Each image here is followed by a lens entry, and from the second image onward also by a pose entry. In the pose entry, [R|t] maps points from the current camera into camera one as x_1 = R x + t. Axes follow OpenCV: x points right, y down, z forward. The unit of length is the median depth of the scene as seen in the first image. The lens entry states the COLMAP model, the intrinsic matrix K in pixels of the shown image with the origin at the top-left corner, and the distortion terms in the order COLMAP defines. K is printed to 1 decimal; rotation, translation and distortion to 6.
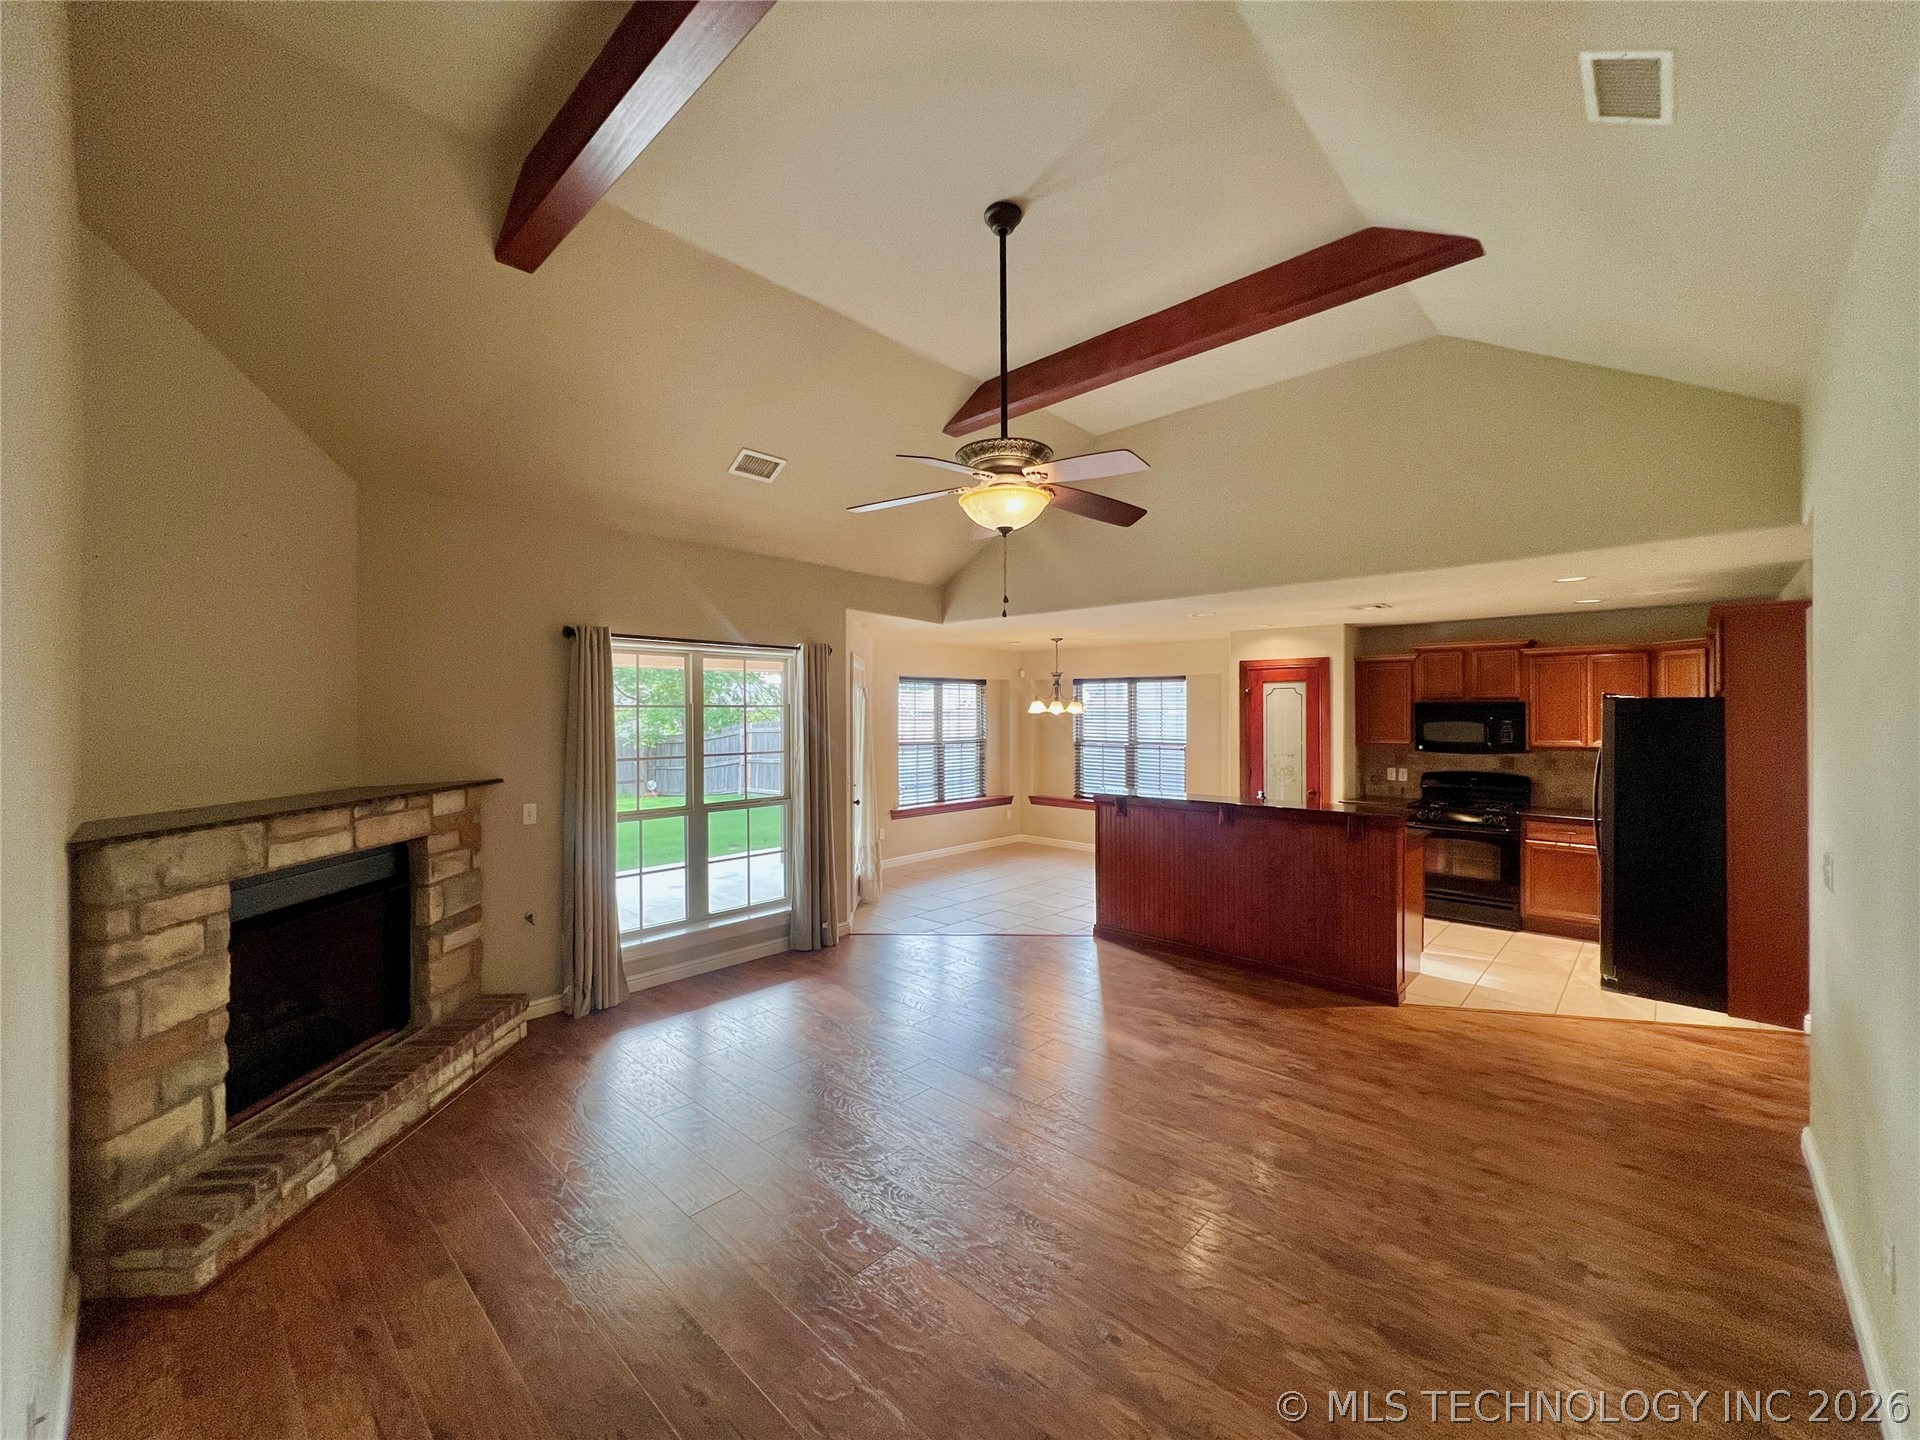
lens RADIAL K [[767.6, 0, 952.9], [0, 767.6, 718.9], [0, 0, 1]] dist [-0.002450, -0.000172]
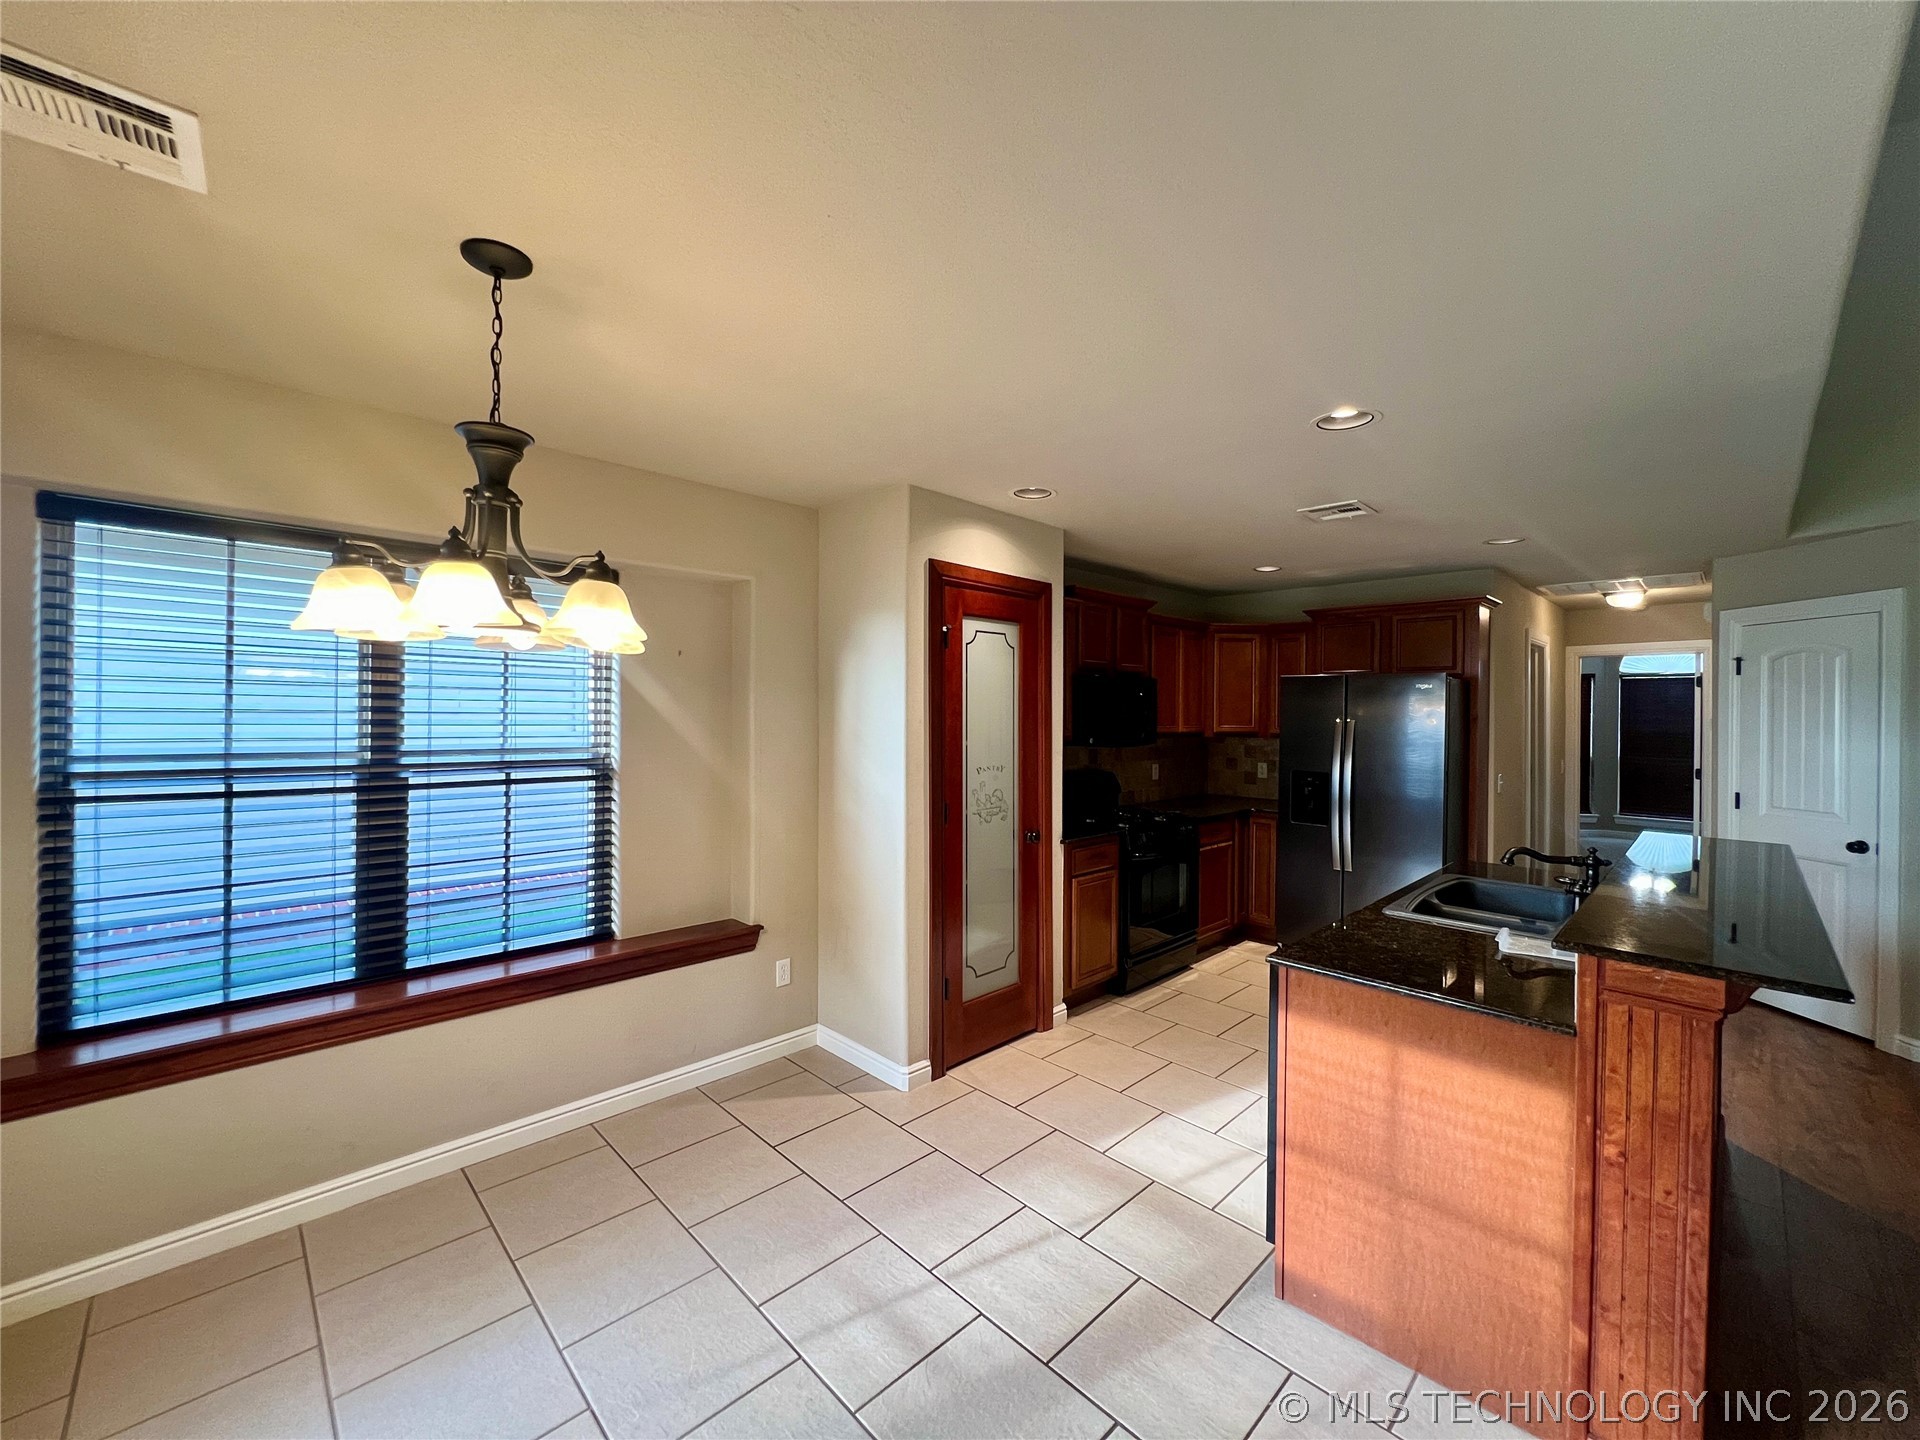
lens RADIAL K [[767.6, 0, 952.9], [0, 767.6, 718.9], [0, 0, 1]] dist [-0.002450, -0.000172]
pose [[0.046775, -0.011892, 0.998835, -0.061317], [-0.006465, 0.999905, 0.012208, 0.009928], [-0.998885, -0.007028, 0.046694, 1.026312]]
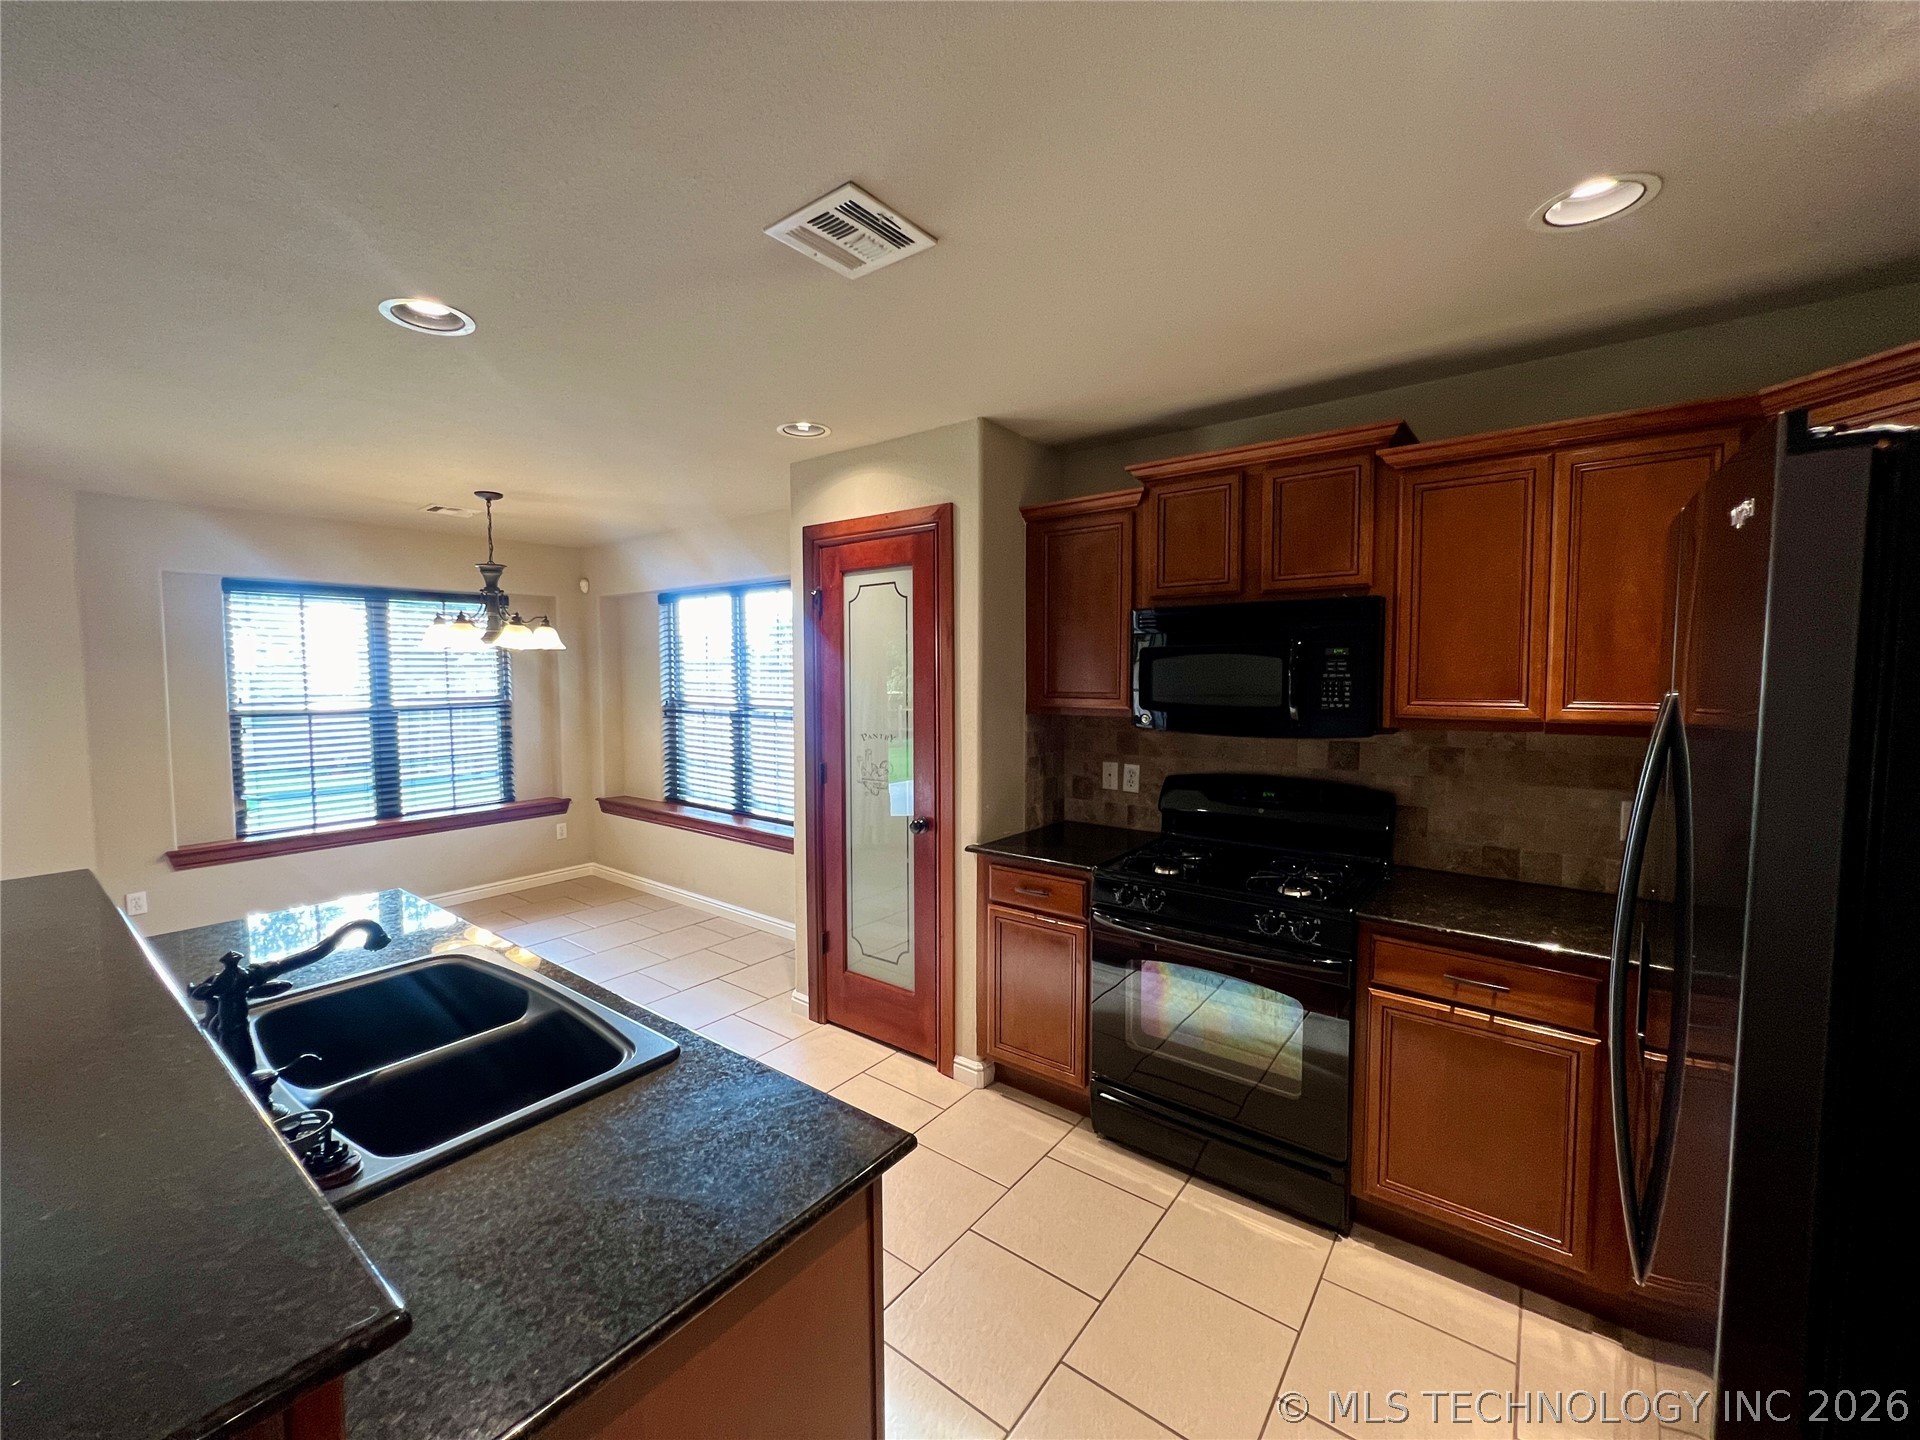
lens RADIAL K [[767.6, 0, 952.9], [0, 767.6, 718.9], [0, 0, 1]] dist [-0.002450, -0.000172]
pose [[0.995347, -0.010893, 0.095733, 0.442157], [0.005401, 0.998334, 0.057441, 0.012361], [-0.096199, -0.056657, 0.993748, 0.570492]]
